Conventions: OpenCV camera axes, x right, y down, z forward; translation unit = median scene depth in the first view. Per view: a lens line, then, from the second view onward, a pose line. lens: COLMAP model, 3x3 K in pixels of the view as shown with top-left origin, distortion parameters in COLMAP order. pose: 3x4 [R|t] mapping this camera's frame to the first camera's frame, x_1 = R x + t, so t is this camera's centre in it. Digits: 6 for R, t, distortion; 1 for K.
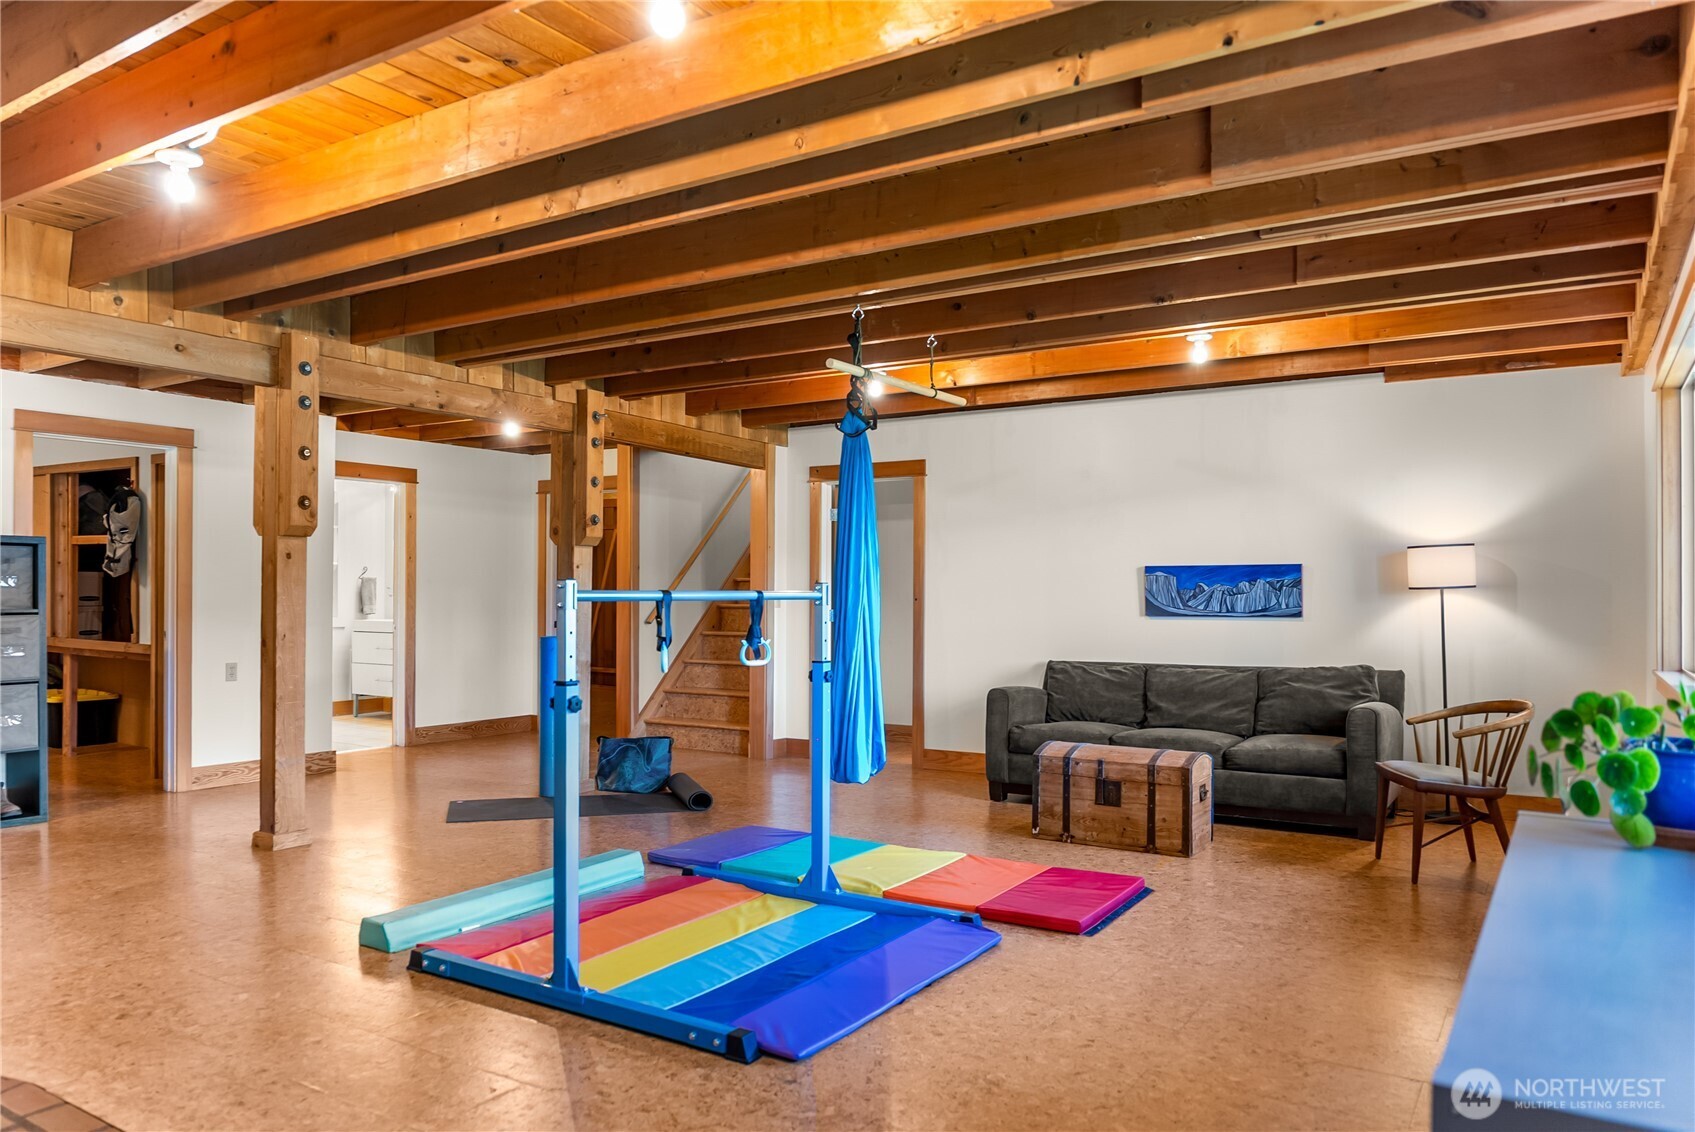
lens RADIAL K [[1151.3, 0, 847.5], [0, 1151.3, 566.0], [0, 0, 1]] dist [-0.015245, -0.001549]
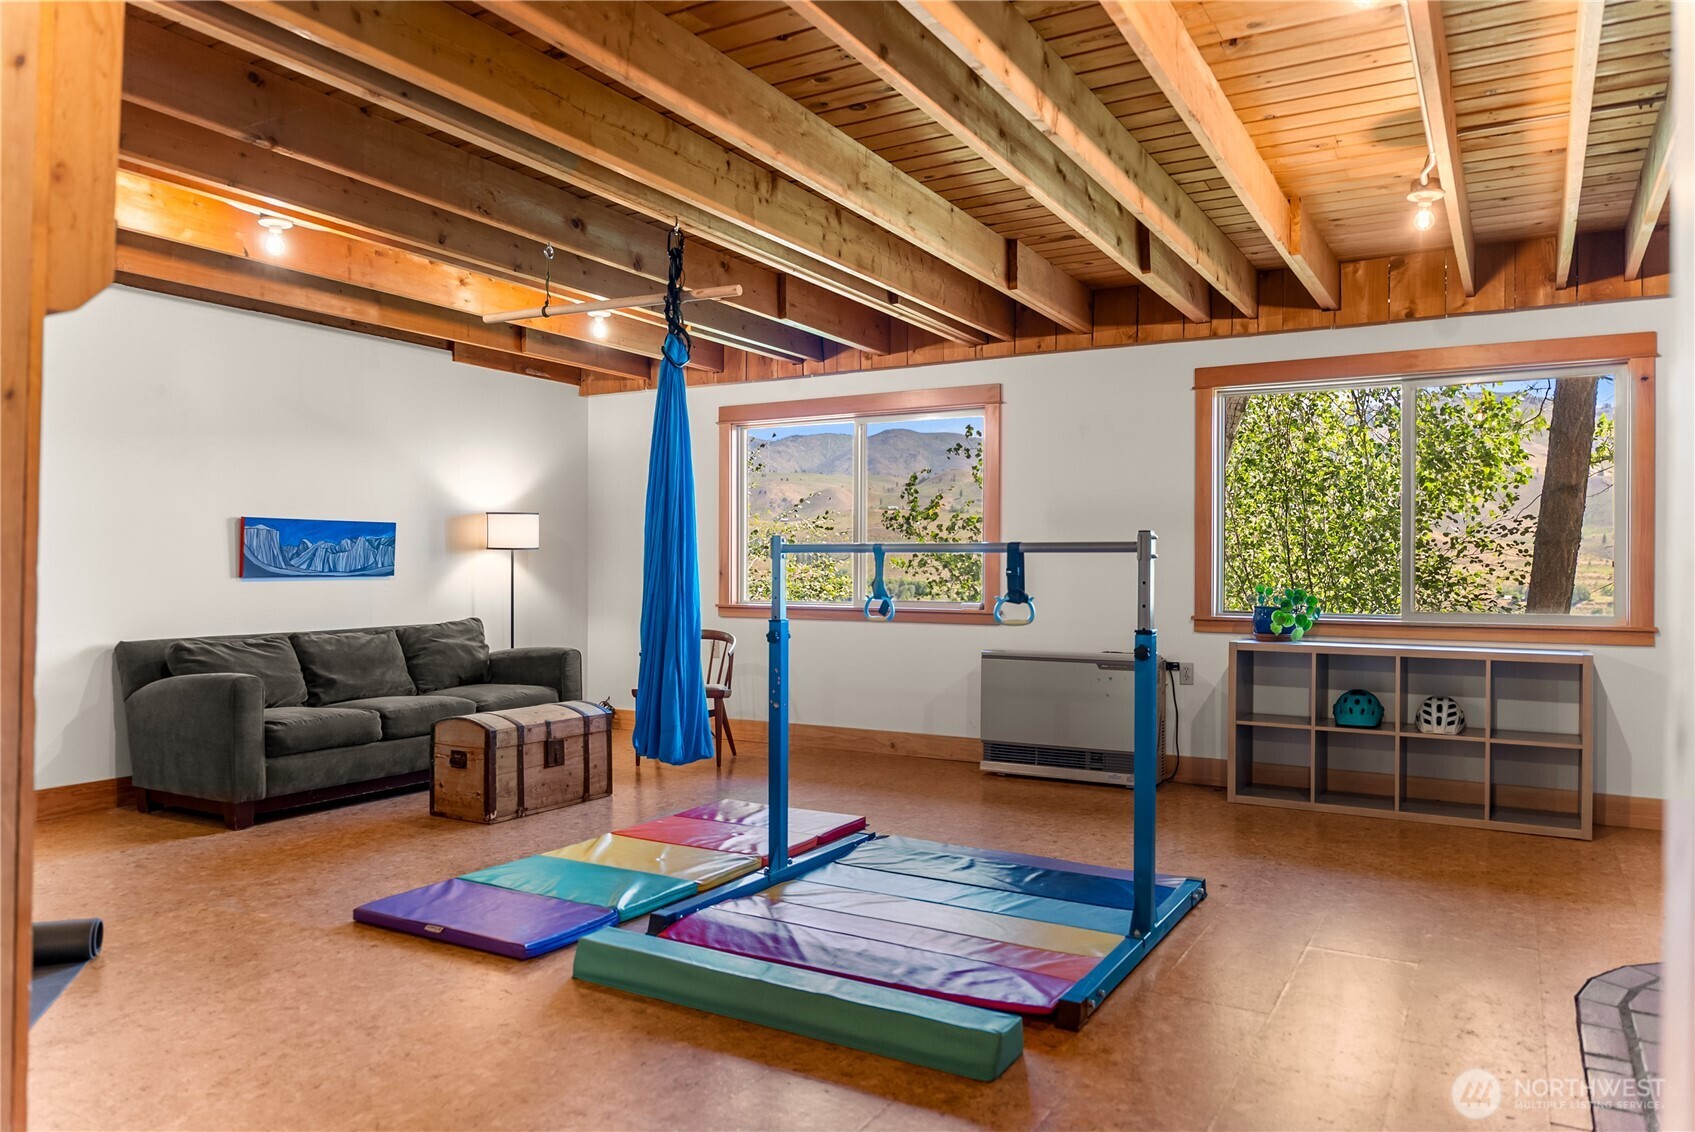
lens RADIAL K [[1151.3, 0, 847.5], [0, 1151.3, 566.0], [0, 0, 1]] dist [-0.015245, -0.001549]
pose [[-0.040248, -0.002501, 0.999187, -0.620279], [-0.027139, 0.999631, 0.001409, 0.023912], [-0.998821, -0.027061, -0.040301, 0.645852]]
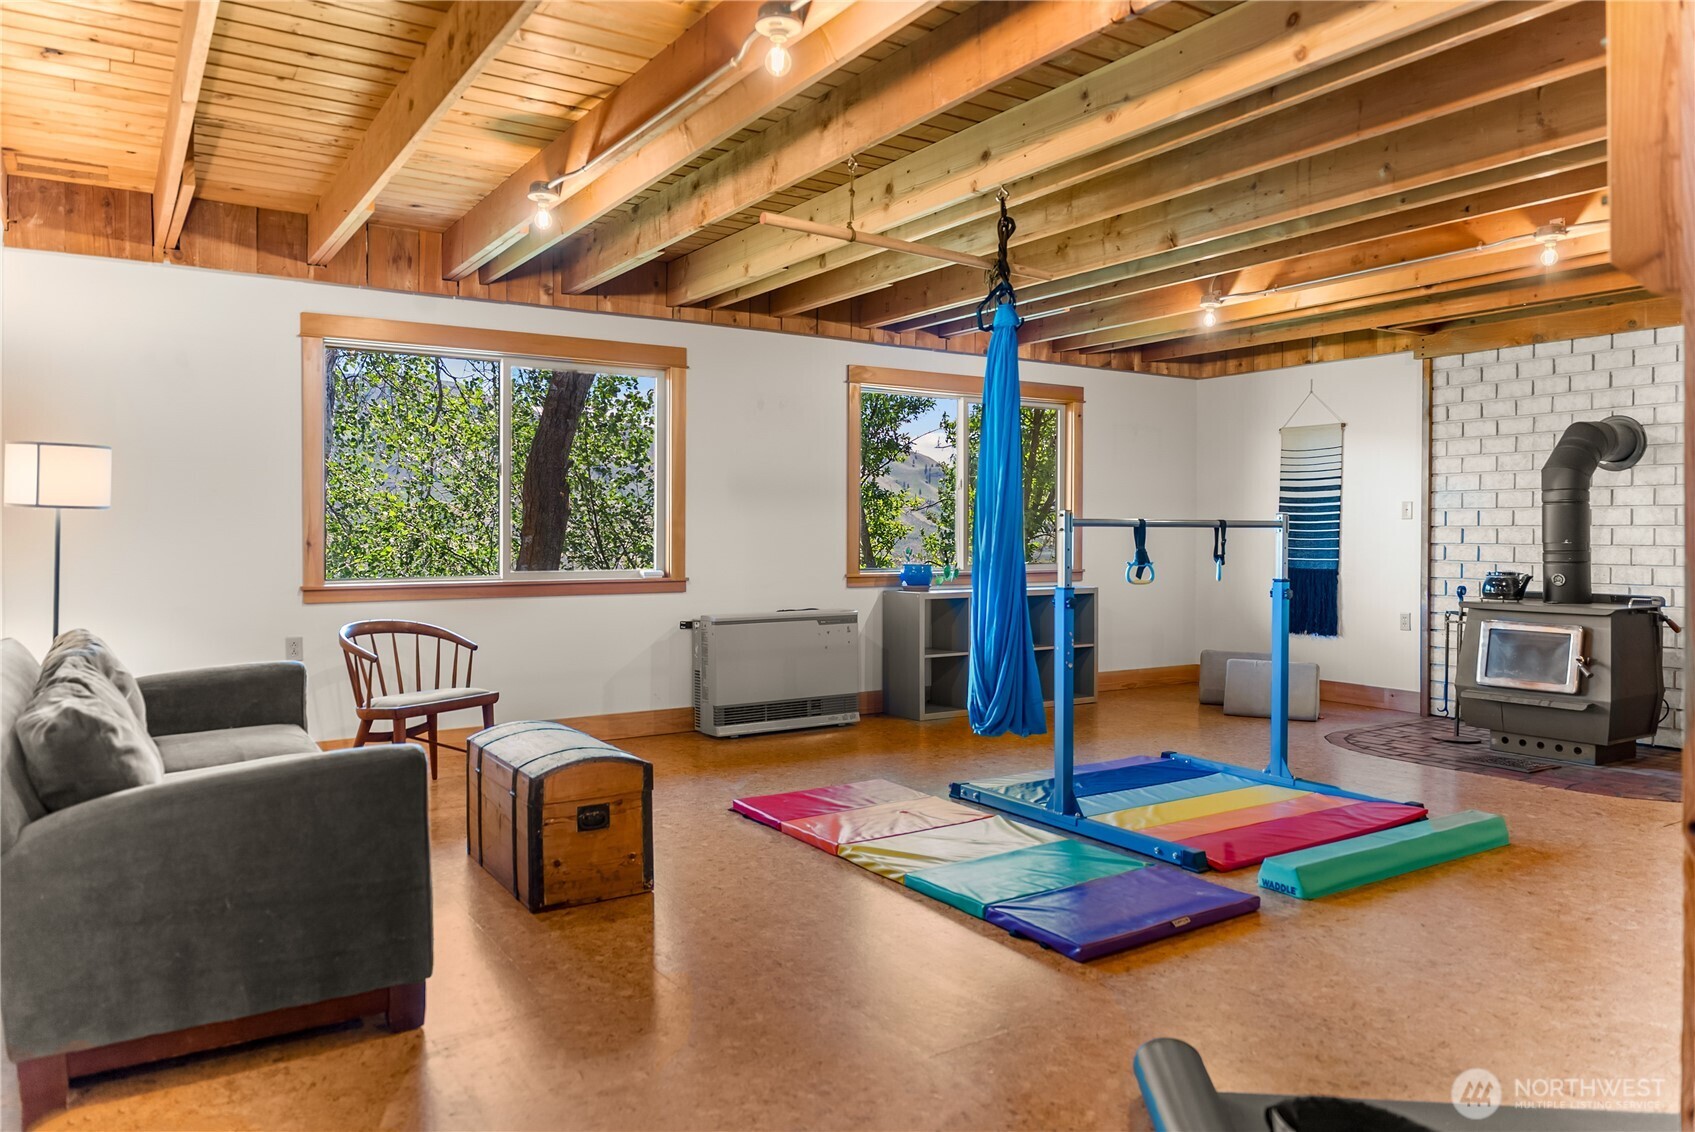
lens RADIAL K [[1151.3, 0, 847.5], [0, 1151.3, 566.0], [0, 0, 1]] dist [-0.015245, -0.001549]
pose [[-0.911381, -0.019265, 0.411112, -0.175149], [-0.015107, 0.999797, 0.013360, 0.034689], [-0.411286, 0.005965, -0.911487, 1.303604]]
